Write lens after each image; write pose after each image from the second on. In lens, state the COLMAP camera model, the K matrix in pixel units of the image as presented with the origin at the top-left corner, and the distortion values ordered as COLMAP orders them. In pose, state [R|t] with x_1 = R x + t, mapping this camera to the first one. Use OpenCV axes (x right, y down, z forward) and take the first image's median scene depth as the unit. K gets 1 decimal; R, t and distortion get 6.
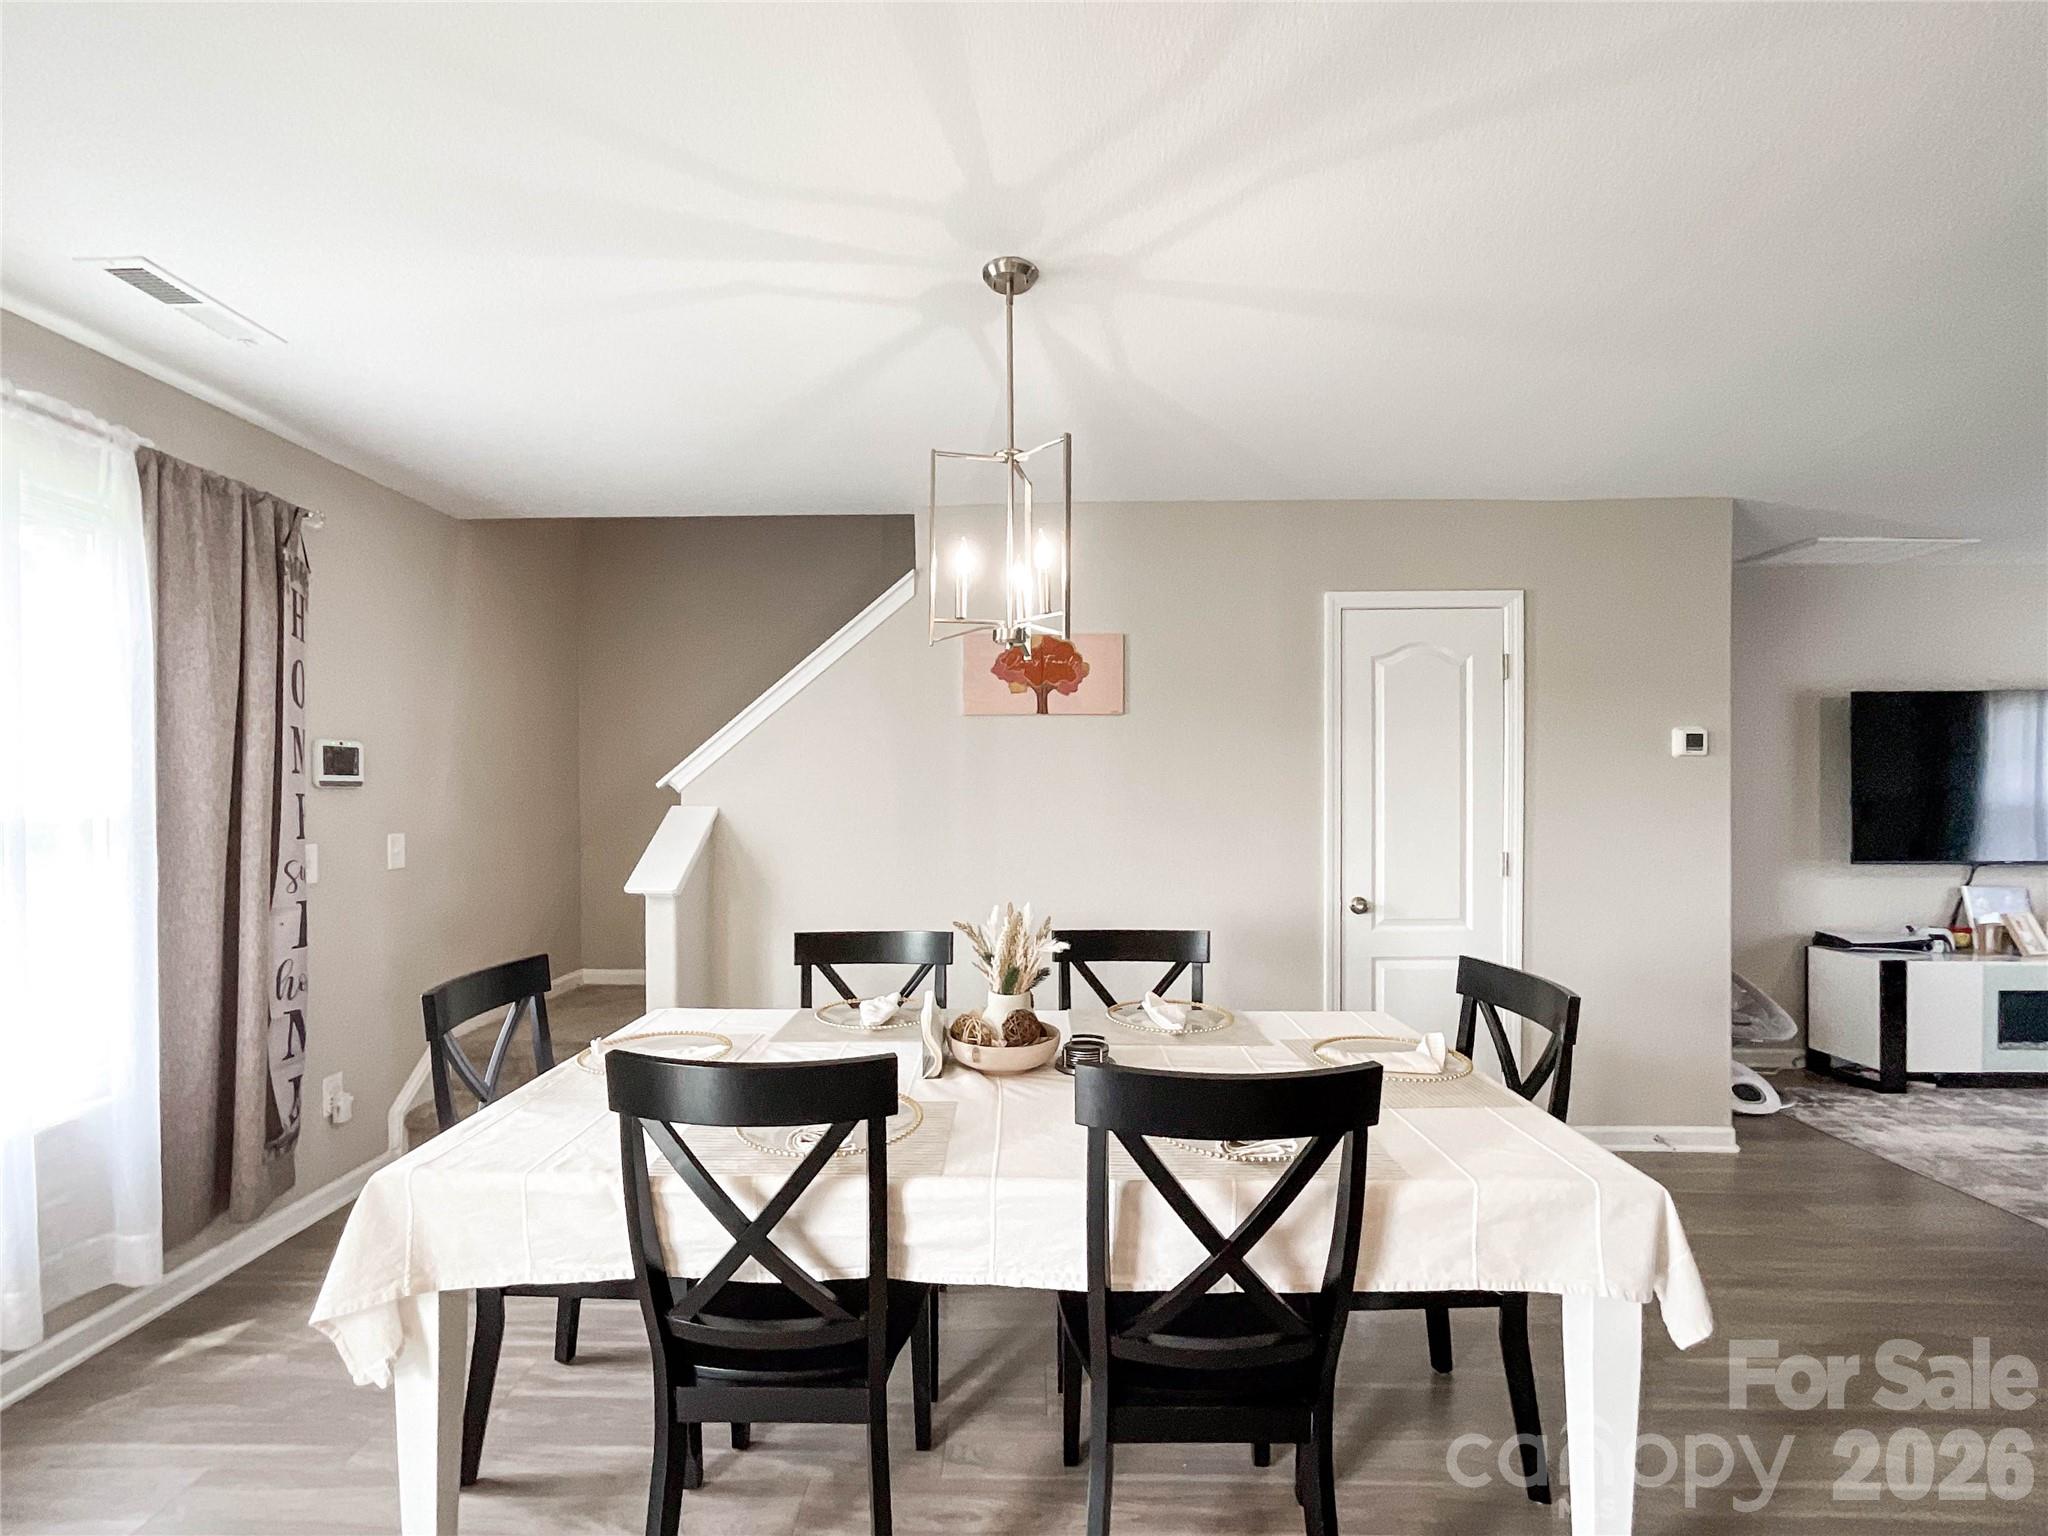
lens RADIAL K [[909.5, 0, 1025.6], [0, 909.5, 803.9], [0, 0, 1]] dist [-0.020467, 0.010120]
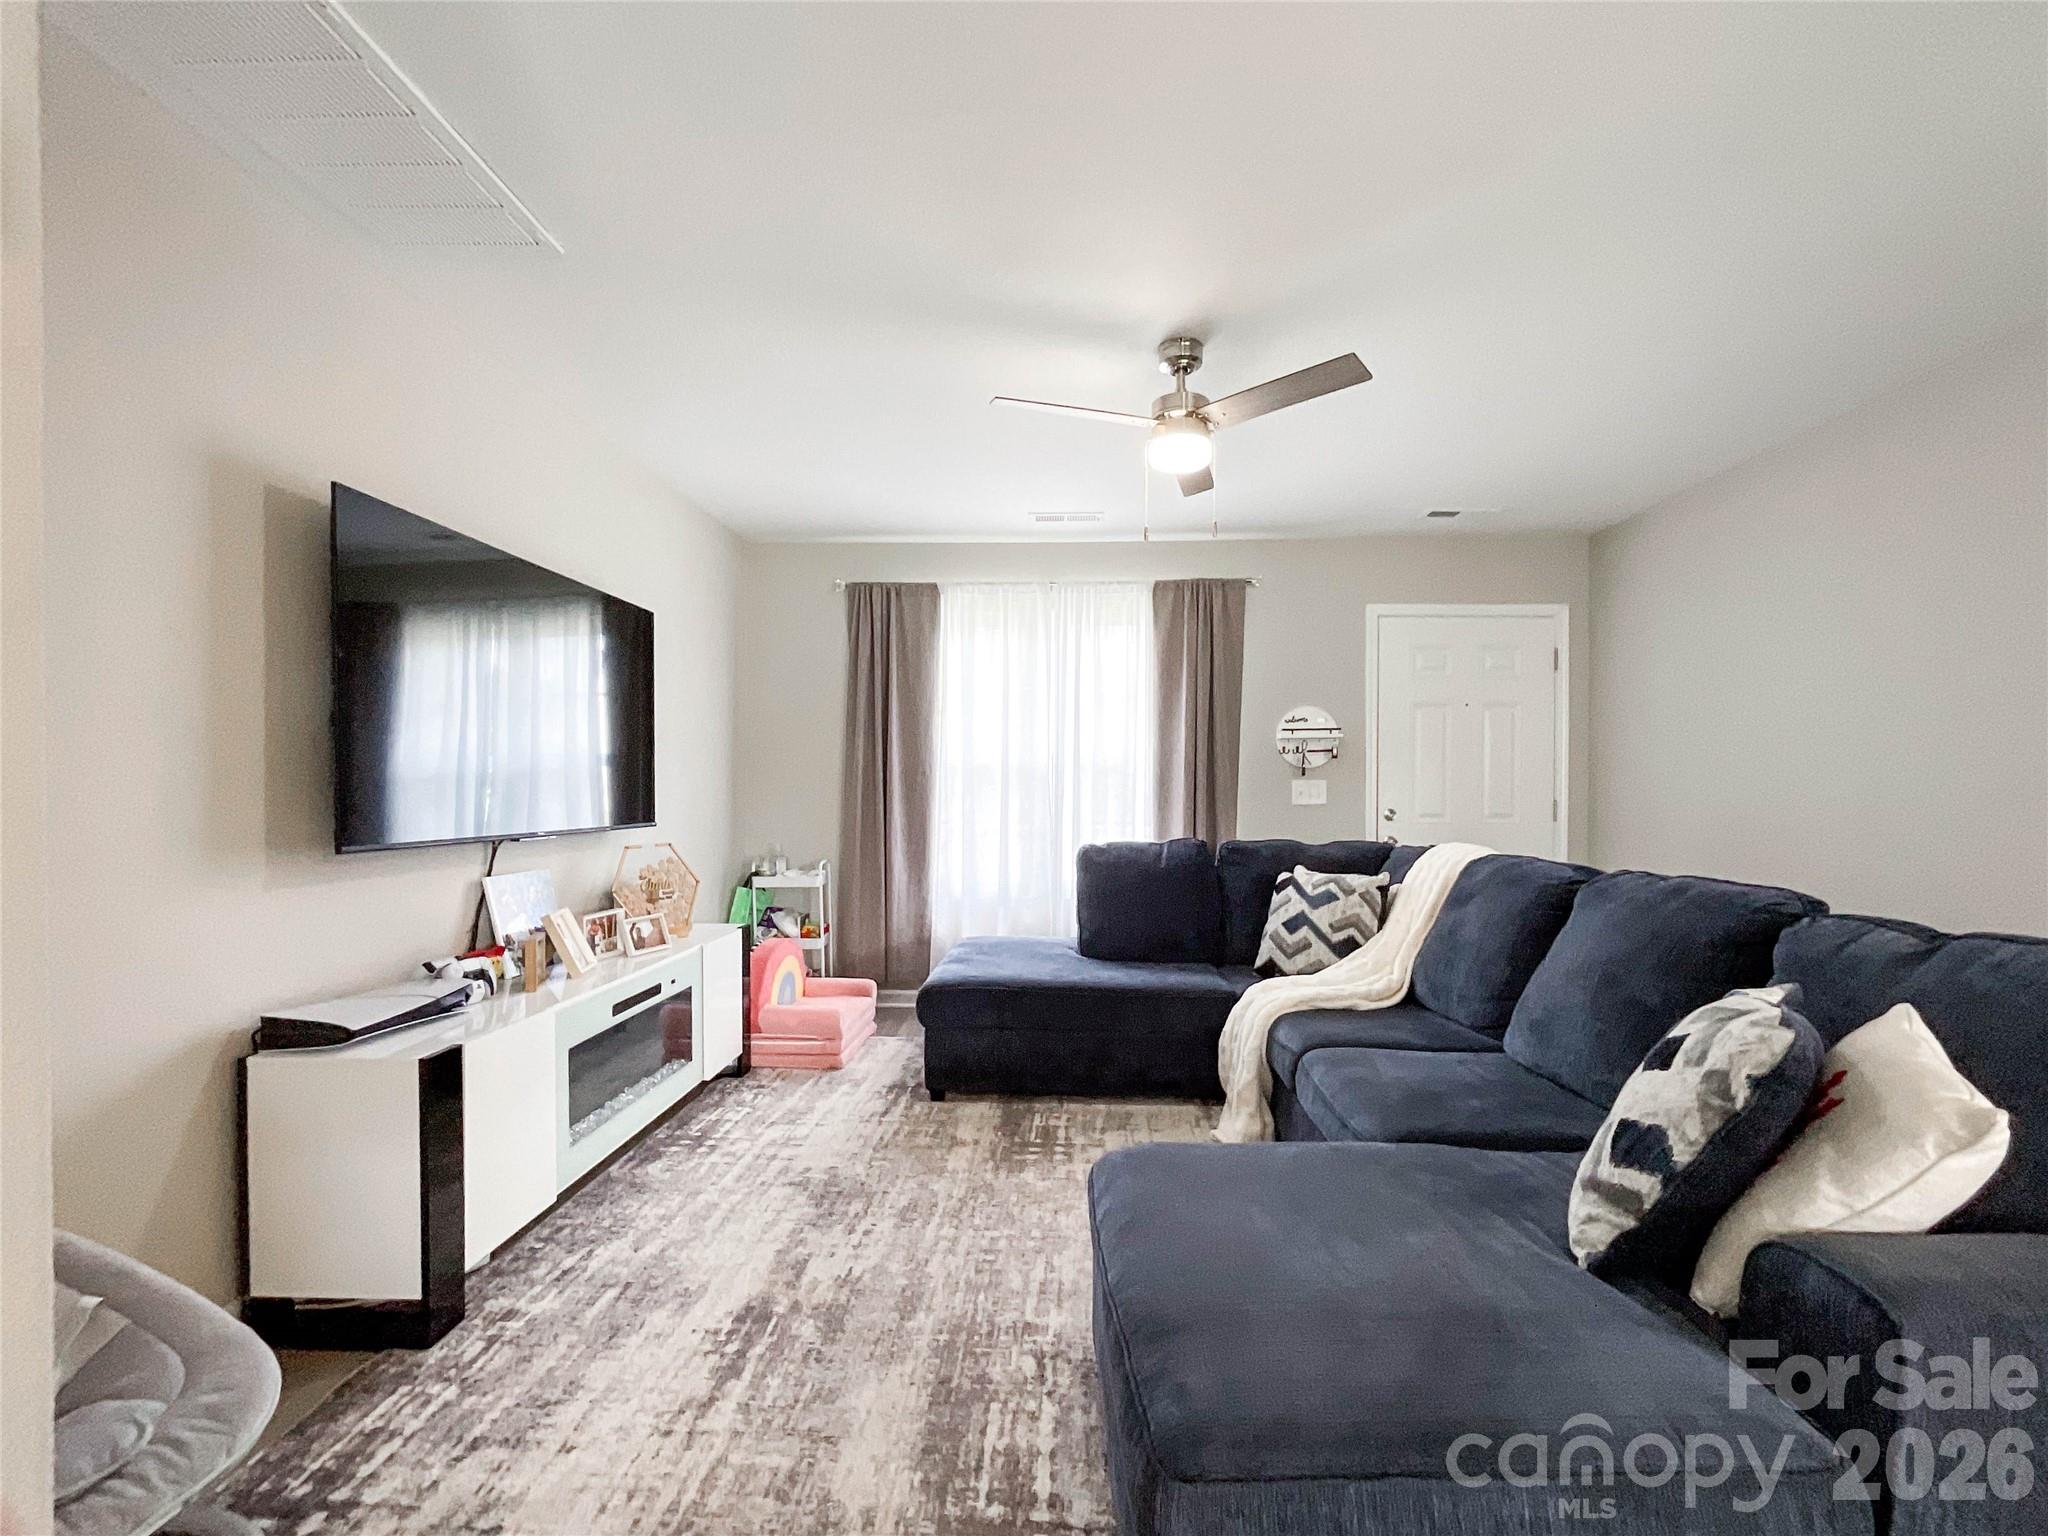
lens RADIAL K [[863.7, 0, 1037.6], [0, 863.7, 786.6], [0, 0, 1]] dist [-0.012660, 0.008151]
pose [[0.019260, 0.004402, 0.999805, 0.506224], [0.014026, 0.999891, -0.004673, 0.040656], [-0.999716, 0.014114, 0.019196, 0.661938]]
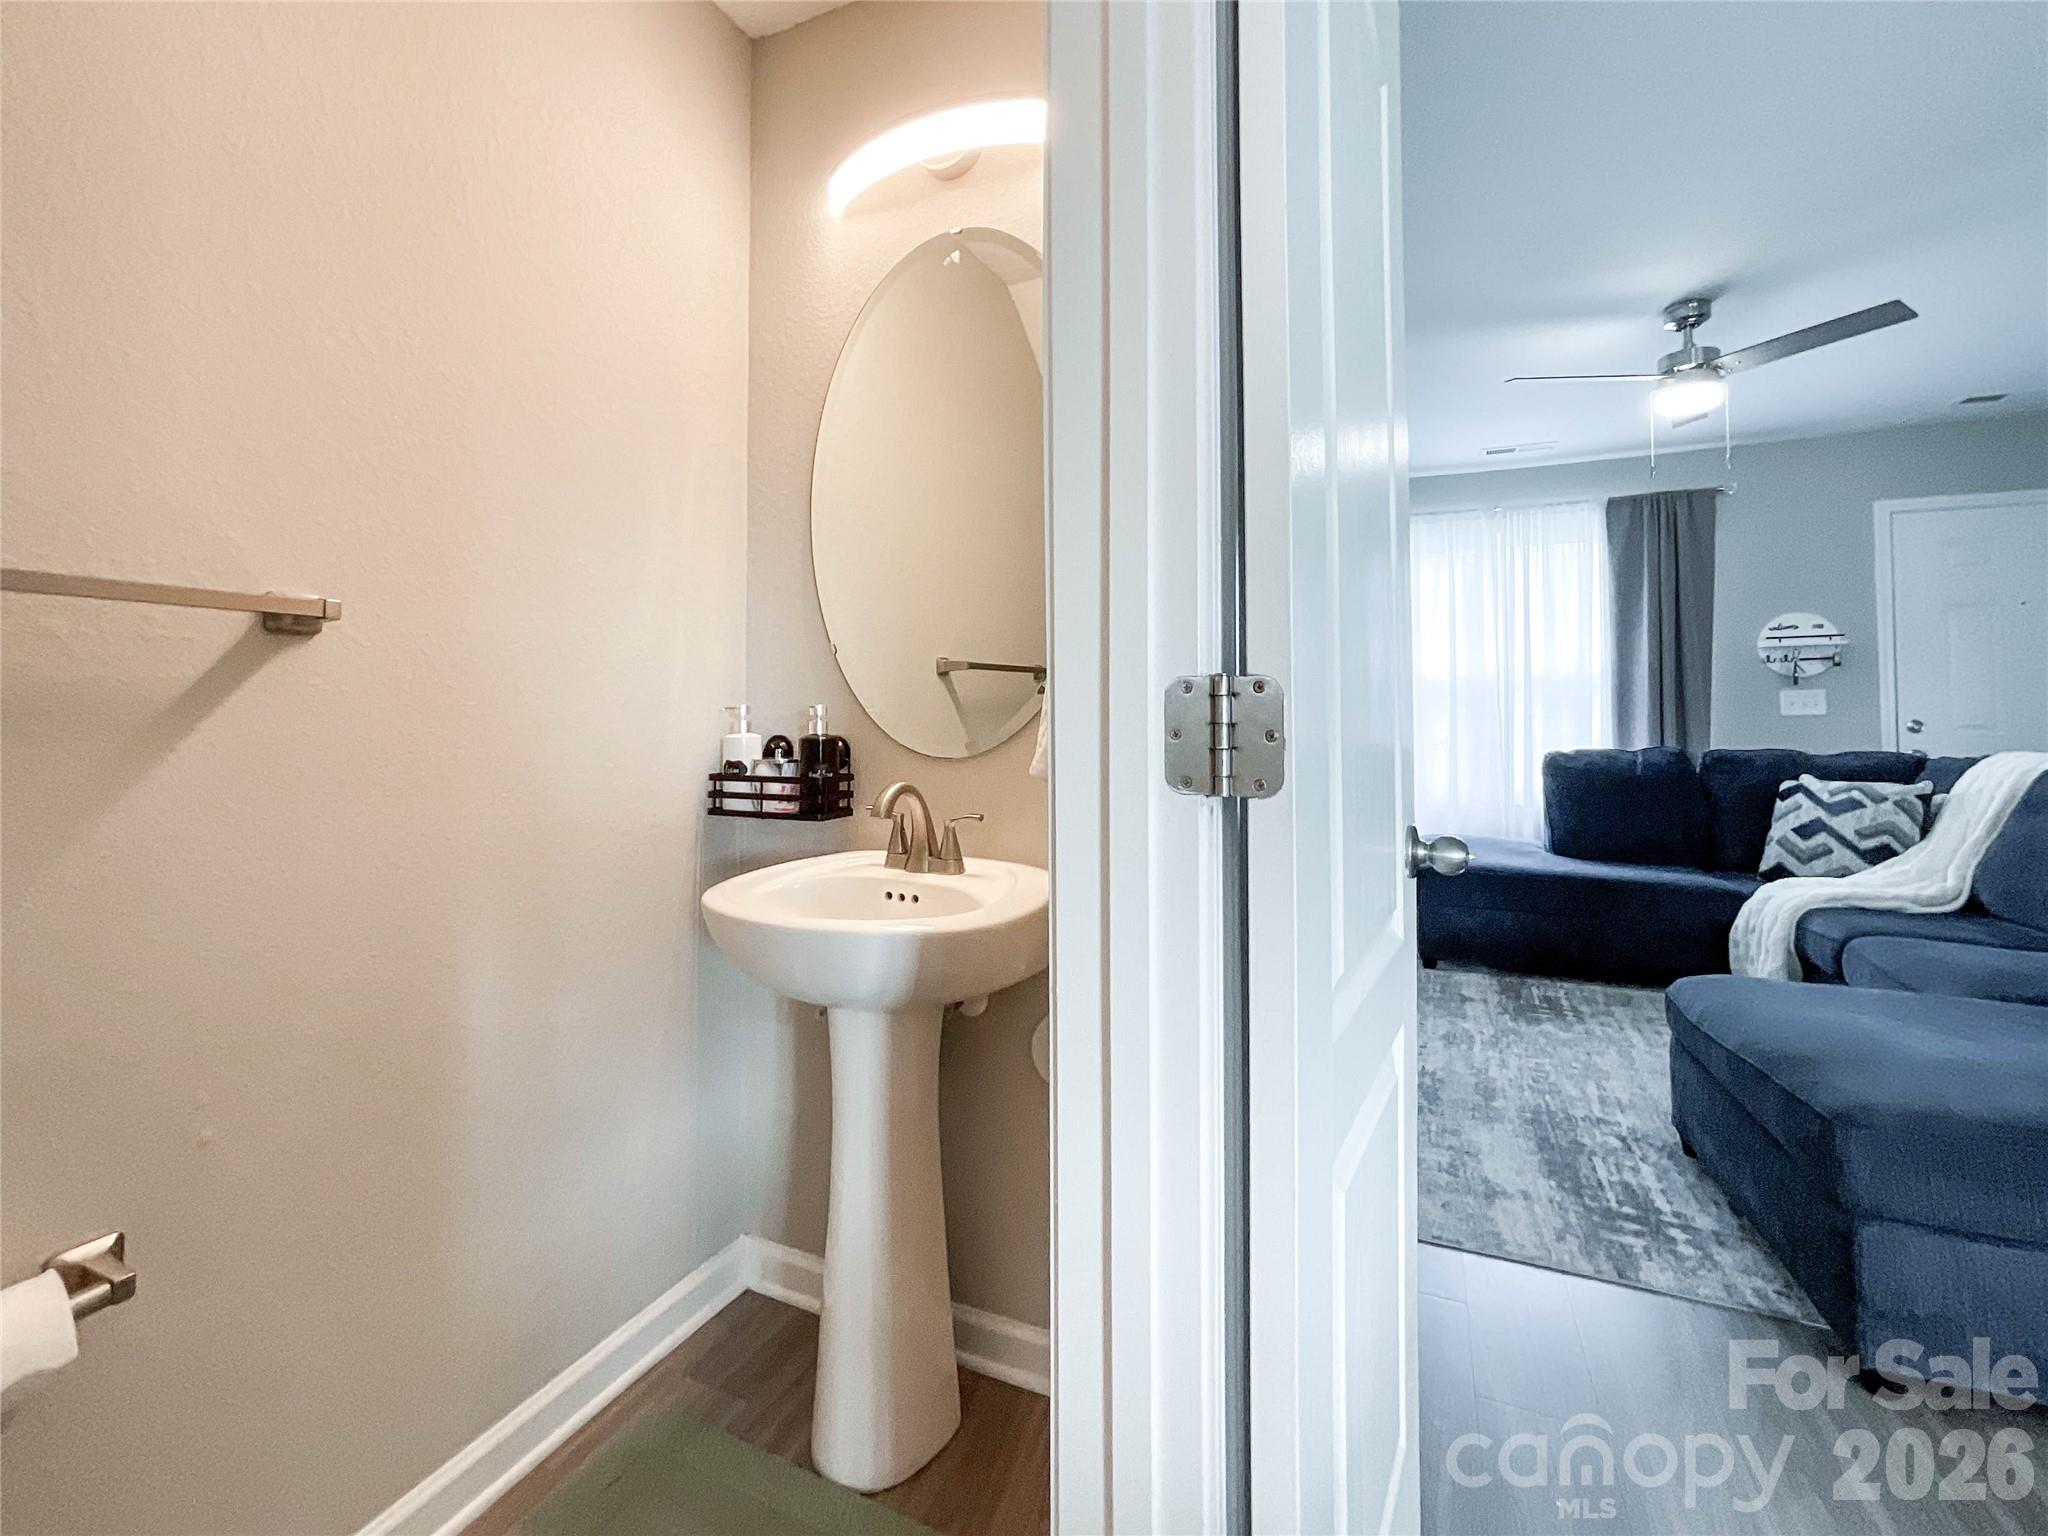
lens RADIAL K [[865.7, 0, 1044.5], [0, 865.7, 682.2], [0, 0, 1]] dist [-0.001268, 0.005324]
pose [[0.378192, 0.030933, 0.925210, 0.282311], [0.018371, 0.998994, -0.040910, 0.049459], [-0.925545, 0.032468, 0.377243, 0.793554]]
